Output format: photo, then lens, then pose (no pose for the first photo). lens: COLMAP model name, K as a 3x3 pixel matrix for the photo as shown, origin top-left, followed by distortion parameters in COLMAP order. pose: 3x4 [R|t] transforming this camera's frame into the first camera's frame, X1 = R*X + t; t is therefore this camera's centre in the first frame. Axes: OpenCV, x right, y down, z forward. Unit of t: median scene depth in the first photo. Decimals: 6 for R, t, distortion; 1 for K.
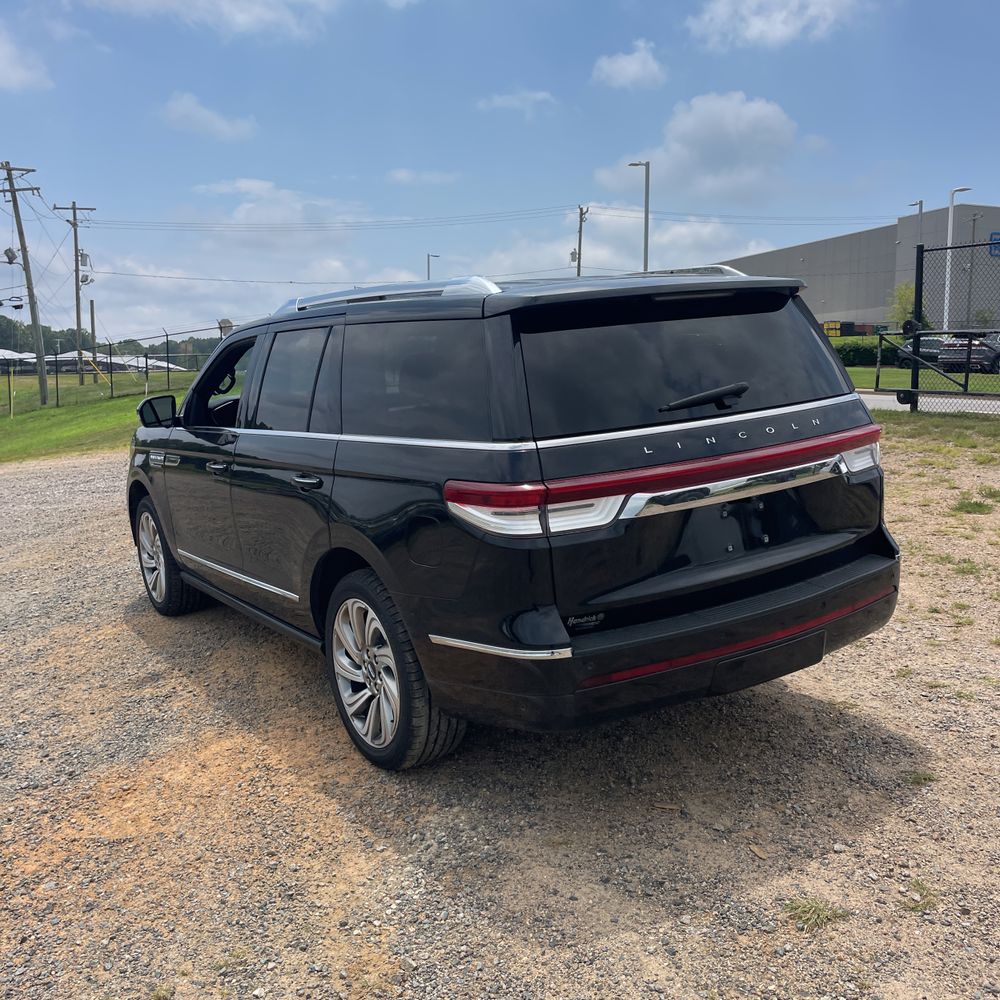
lens RADIAL K [[1007.2, 0, 493.2], [0, 1007.2, 486.2], [0, 0, 1]] dist [0.079428, -0.110385]
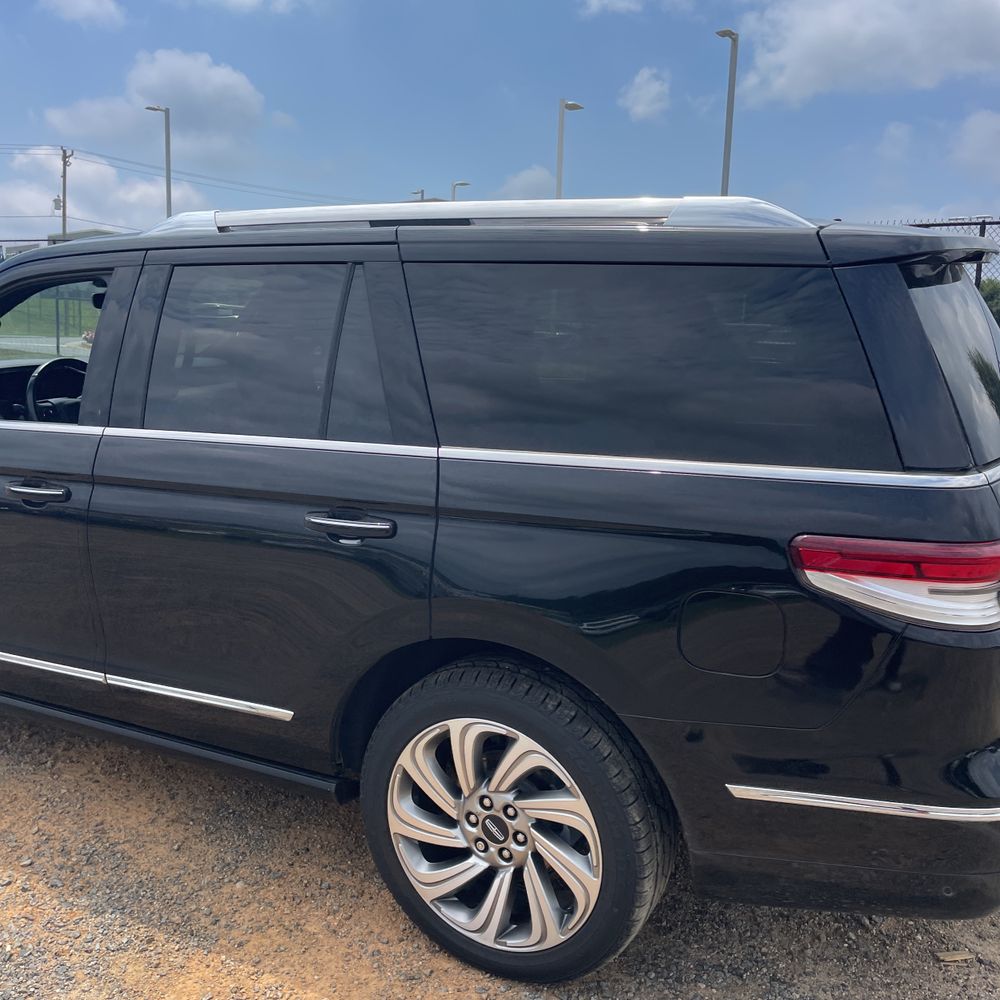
lens RADIAL K [[1007.2, 0, 493.2], [0, 1007.2, 486.2], [0, 0, 1]] dist [0.079428, -0.110385]
pose [[0.876383, -0.024793, 0.480976, -0.406059], [0.011296, 0.999458, 0.030936, -0.045226], [-0.481482, -0.021679, 0.876188, 0.452680]]
